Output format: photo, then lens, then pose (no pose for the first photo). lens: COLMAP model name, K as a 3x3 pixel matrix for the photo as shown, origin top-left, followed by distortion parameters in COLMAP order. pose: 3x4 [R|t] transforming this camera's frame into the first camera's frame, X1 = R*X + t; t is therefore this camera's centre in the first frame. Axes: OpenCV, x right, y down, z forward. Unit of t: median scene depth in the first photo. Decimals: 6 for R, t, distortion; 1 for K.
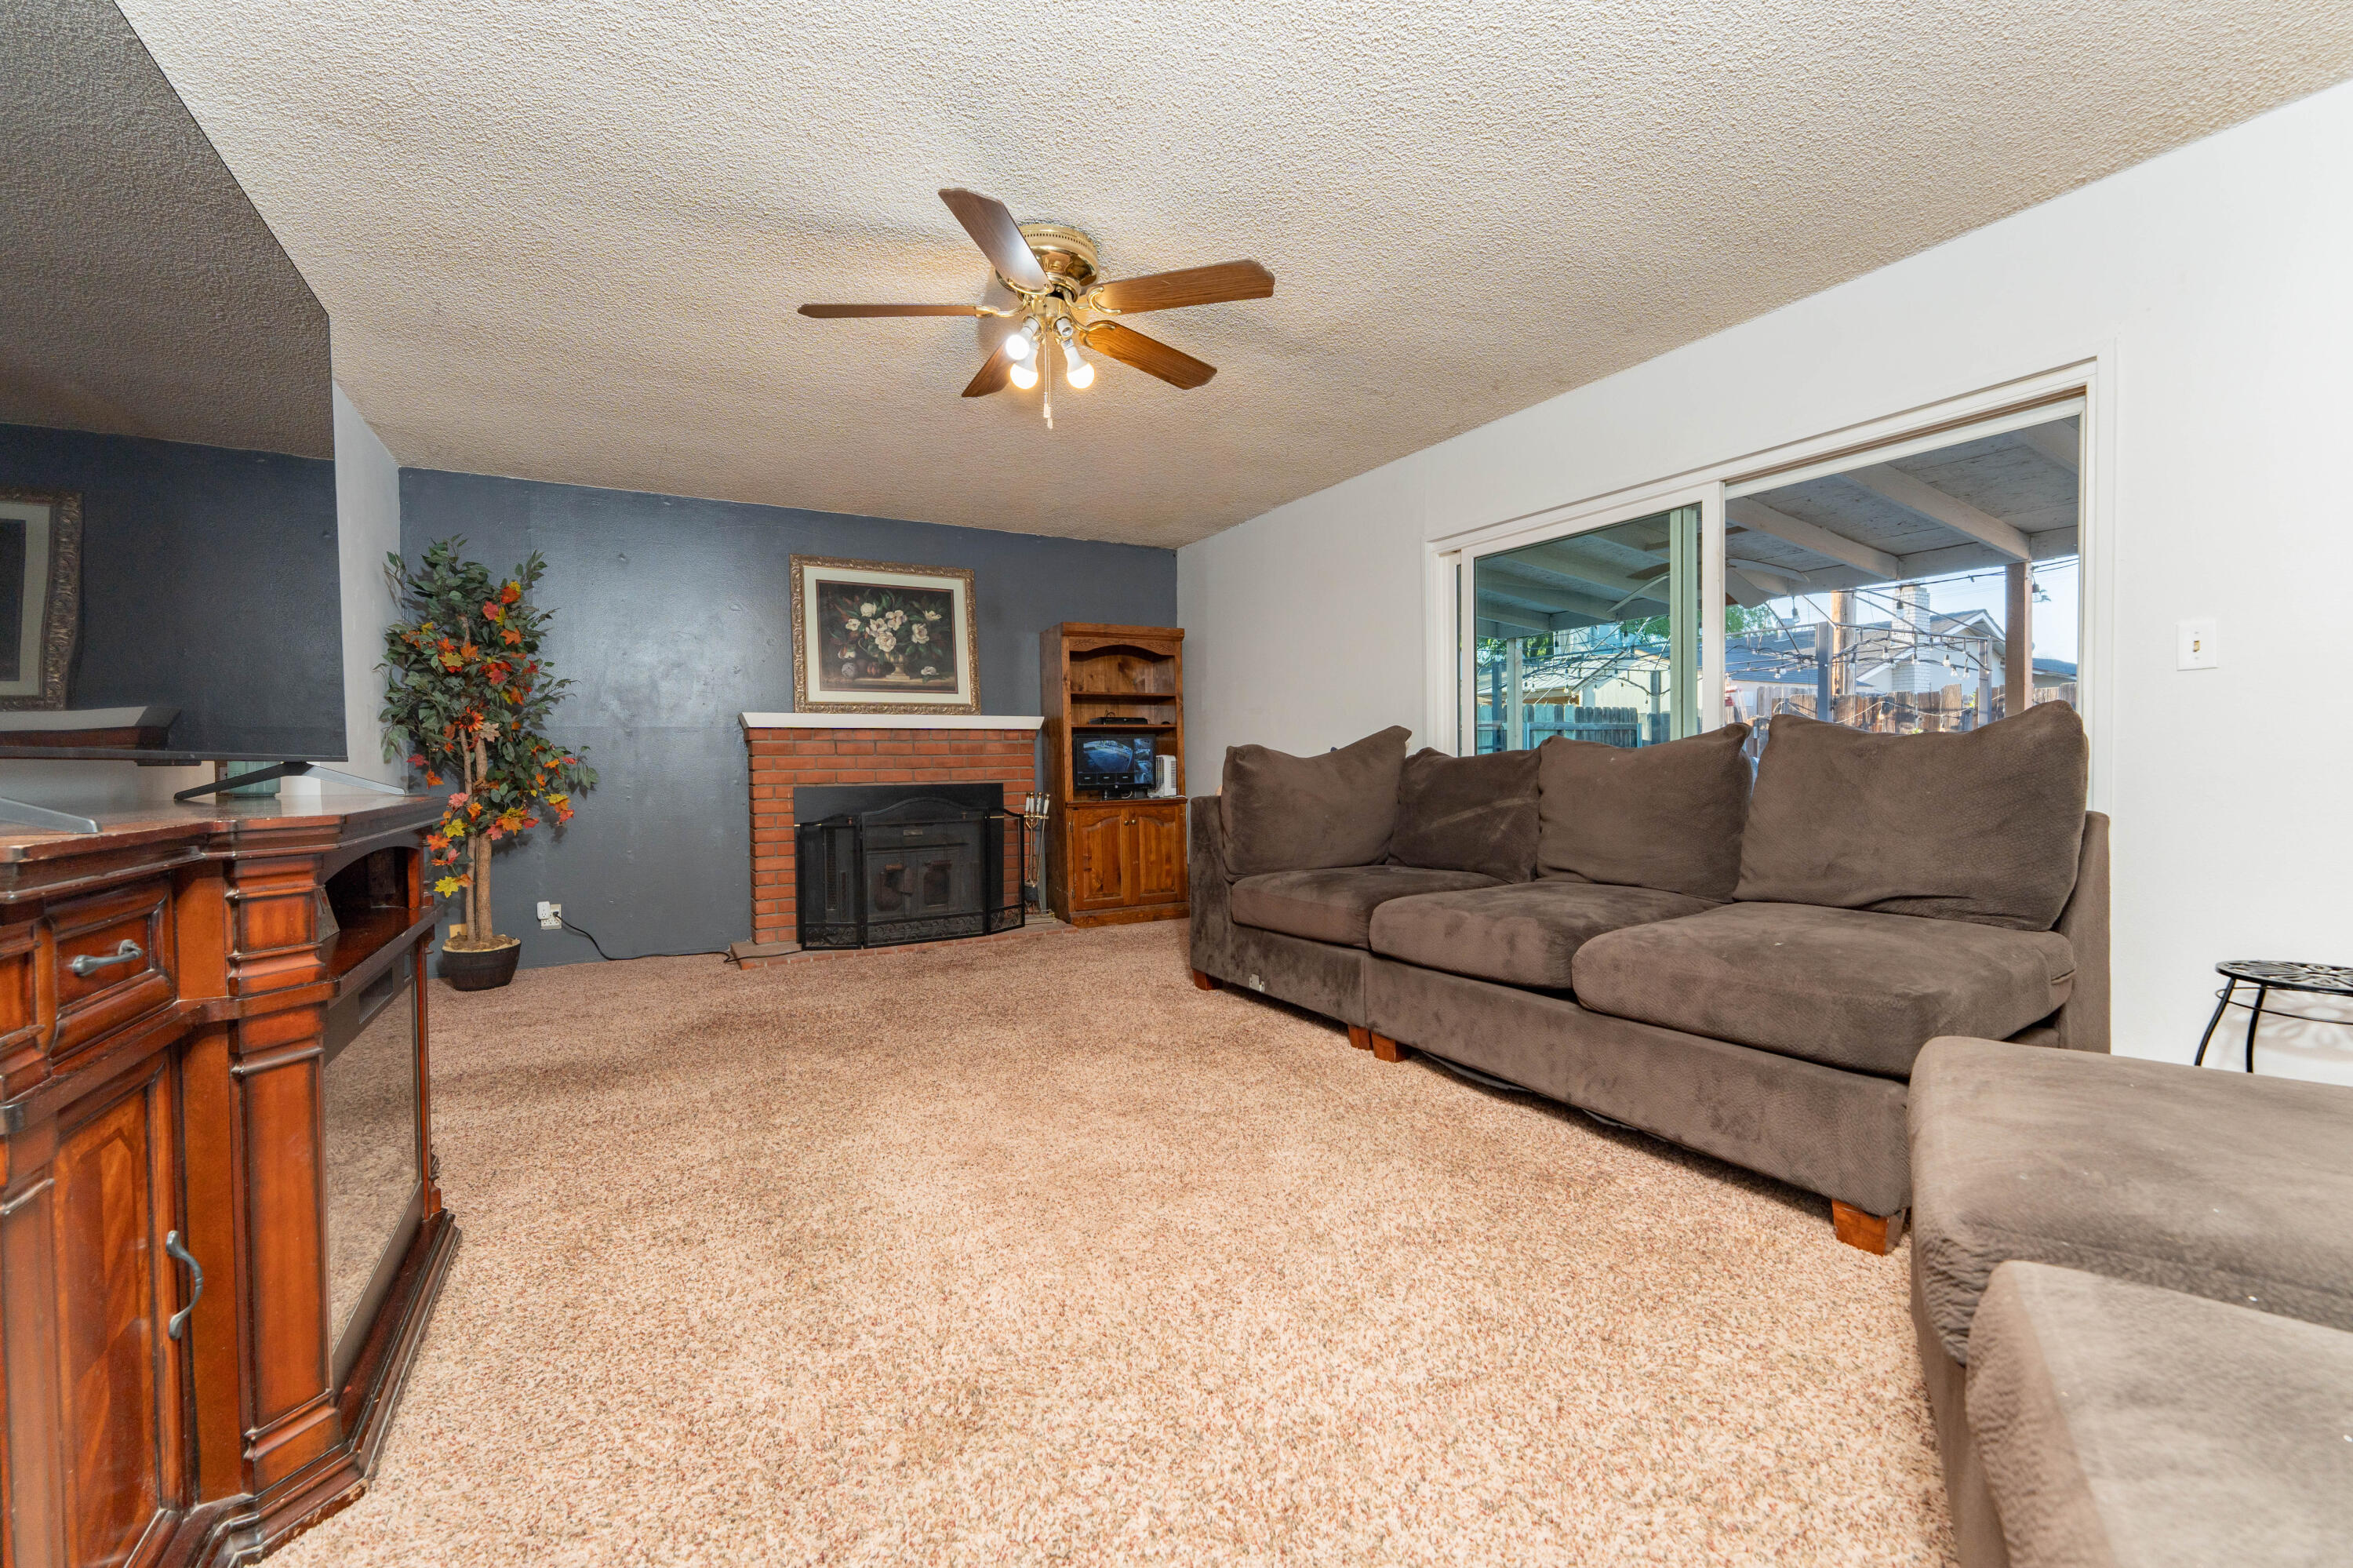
lens RADIAL K [[931.6, 0, 1180.6], [0, 931.6, 778.9], [0, 0, 1]] dist [-0.000249, 0.000433]
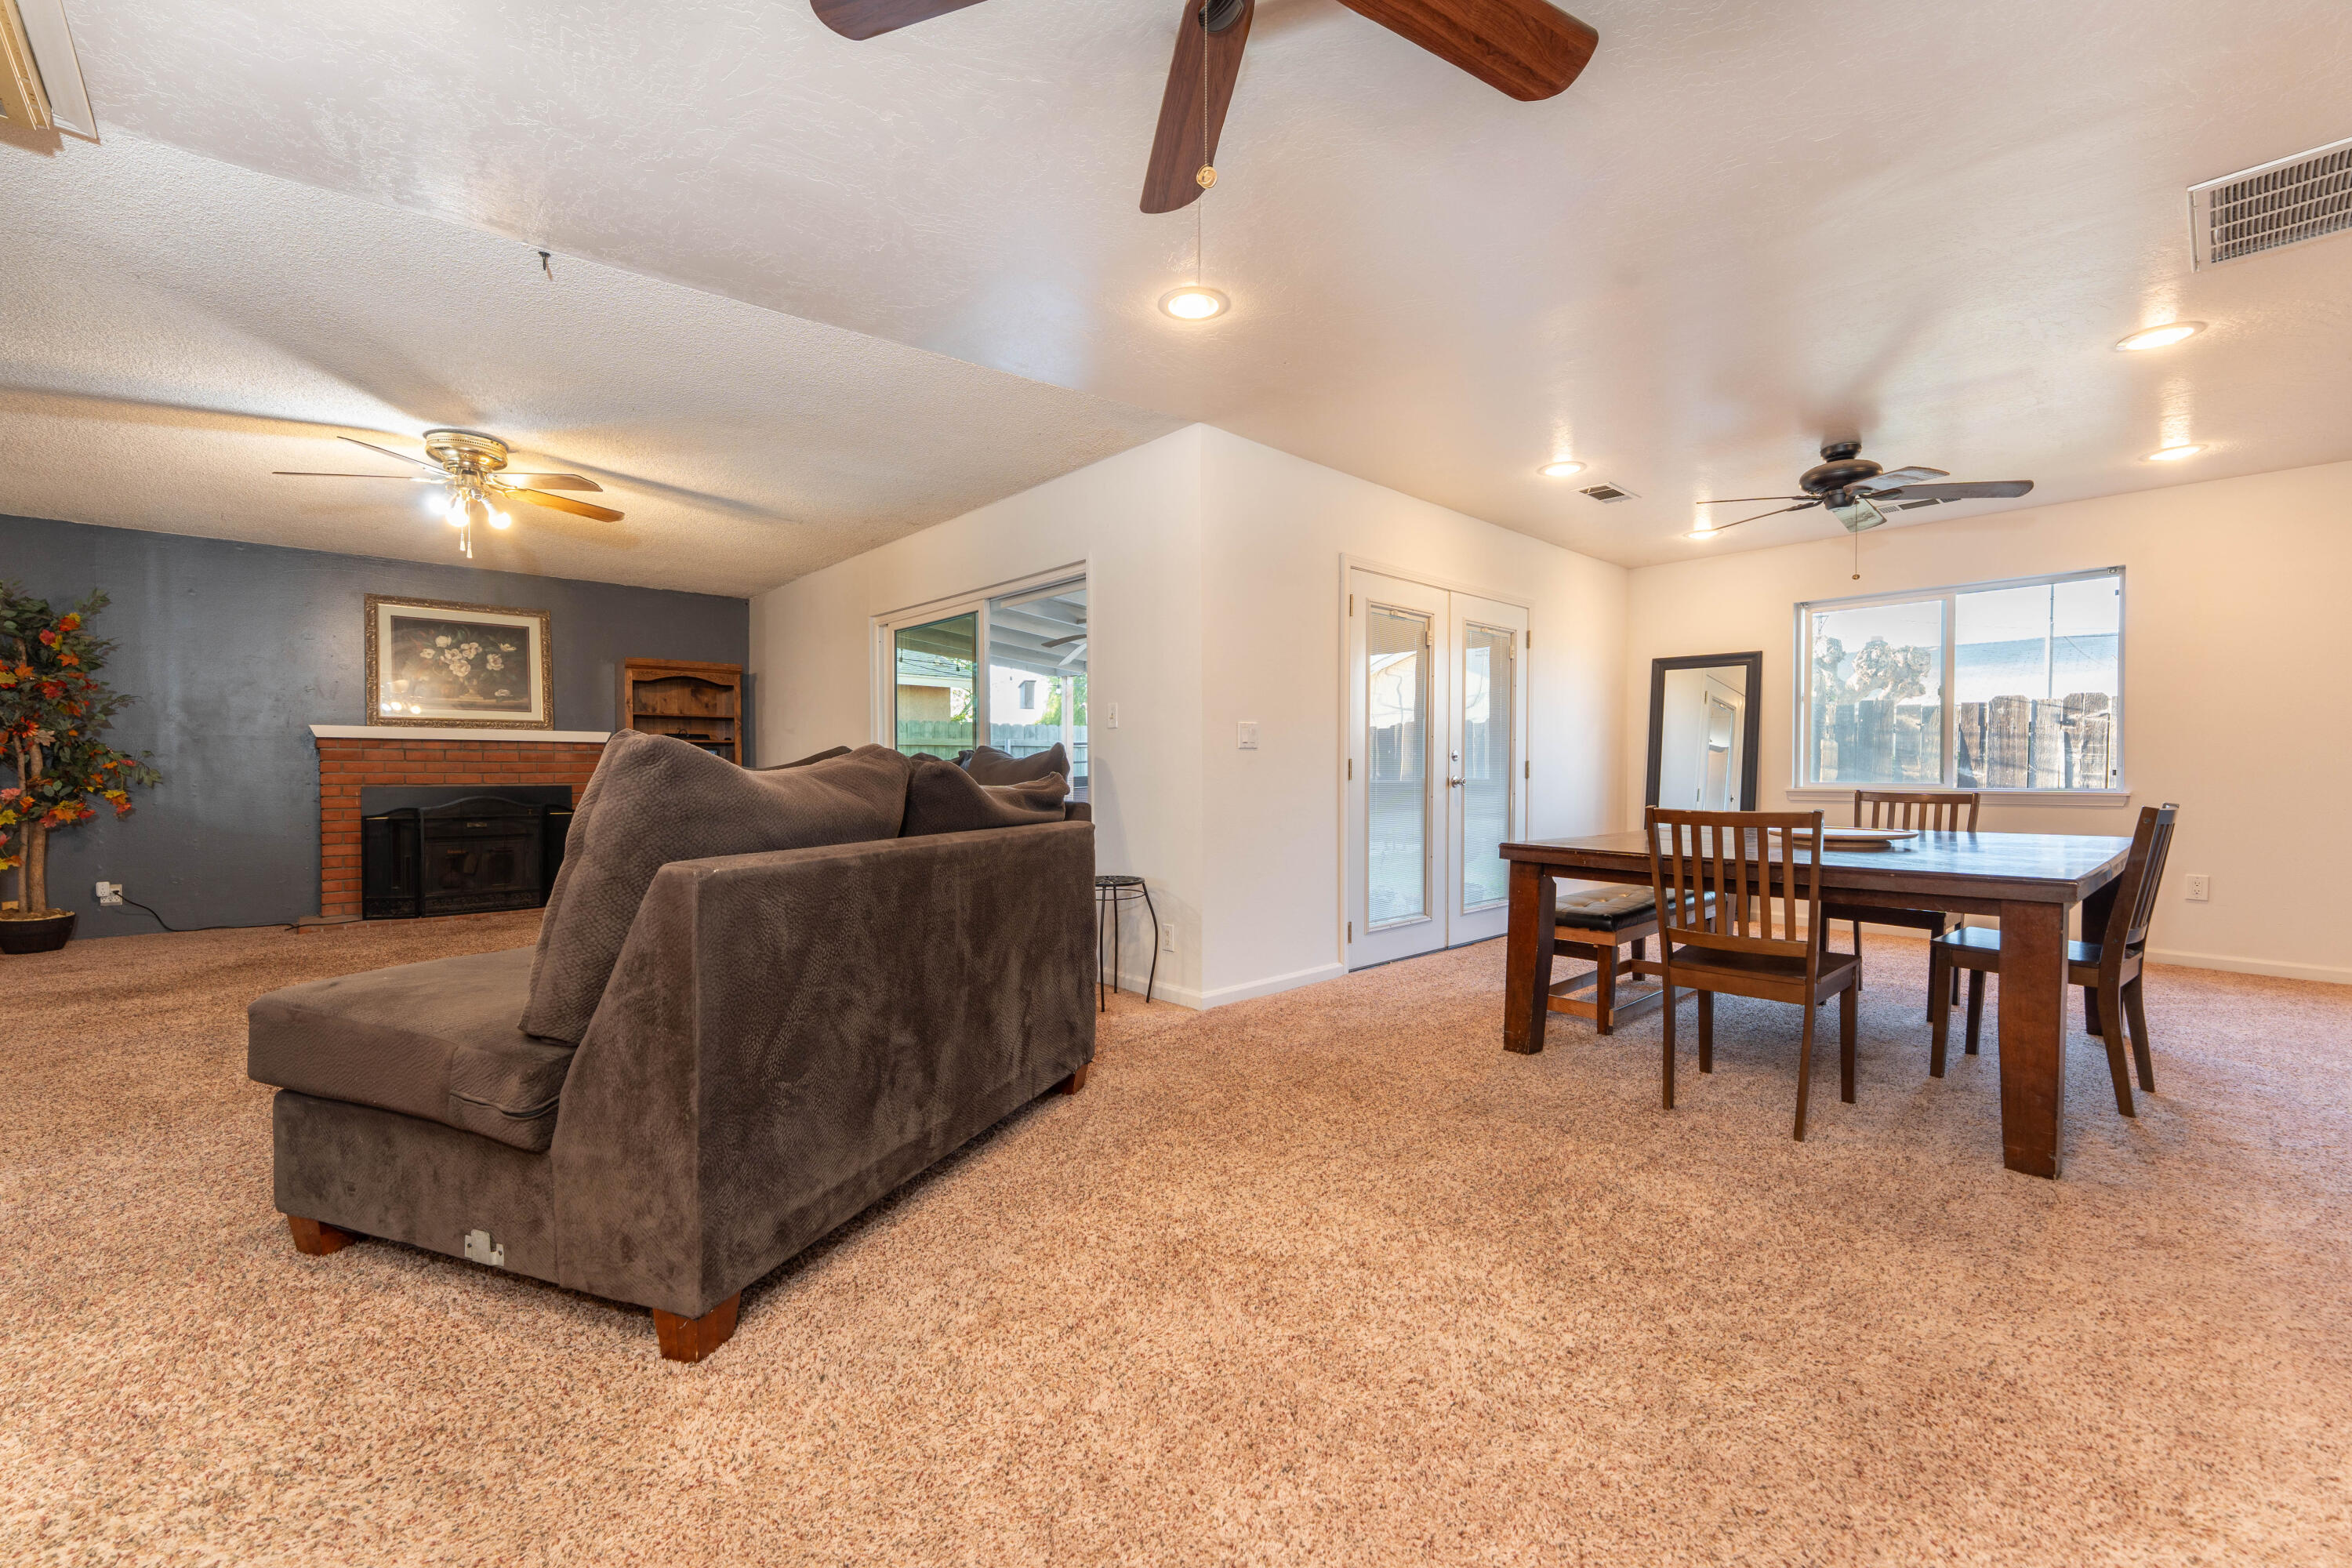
lens RADIAL K [[931.2, 0, 1174.9], [0, 931.2, 783.0], [0, 0, 1]] dist [-0.000249, 0.000433]
pose [[0.977946, 0.011248, 0.208554, 0.363808], [-0.009692, 0.999917, -0.008480, 0.003446], [-0.208632, 0.006271, 0.977974, -0.401717]]
